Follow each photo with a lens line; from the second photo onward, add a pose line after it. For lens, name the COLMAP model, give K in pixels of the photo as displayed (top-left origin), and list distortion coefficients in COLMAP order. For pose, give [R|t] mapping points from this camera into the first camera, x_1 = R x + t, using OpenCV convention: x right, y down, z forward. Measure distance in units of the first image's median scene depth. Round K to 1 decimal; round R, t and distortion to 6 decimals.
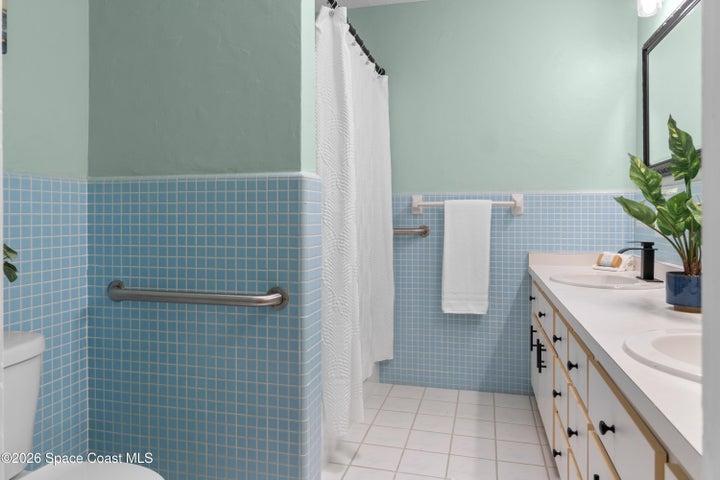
lens RADIAL K [[482.0, 0, 360.1], [0, 482.0, 217.5], [0, 0, 1]] dist [-0.000898, -0.000194]
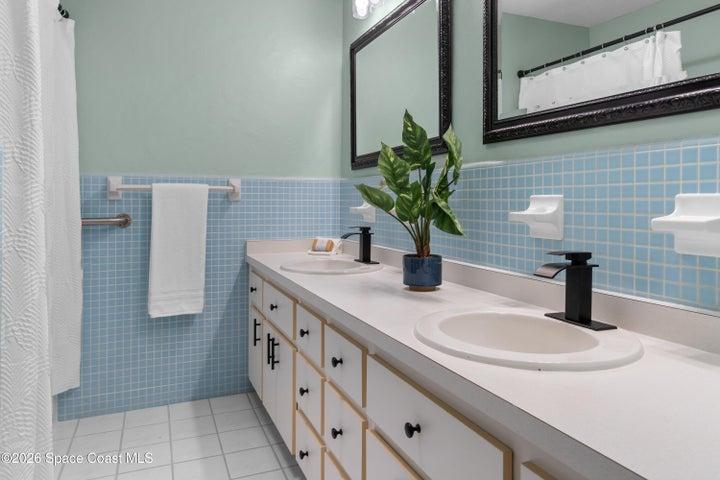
lens RADIAL K [[487.9, 0, 359.3], [0, 487.9, 198.8], [0, 0, 1]] dist [0.000549, 0.001971]
pose [[0.795610, 0.005408, 0.605785, -0.053476], [-0.000746, 0.999968, -0.007948, -0.002346], [-0.605808, 0.005871, 0.795589, 0.104369]]
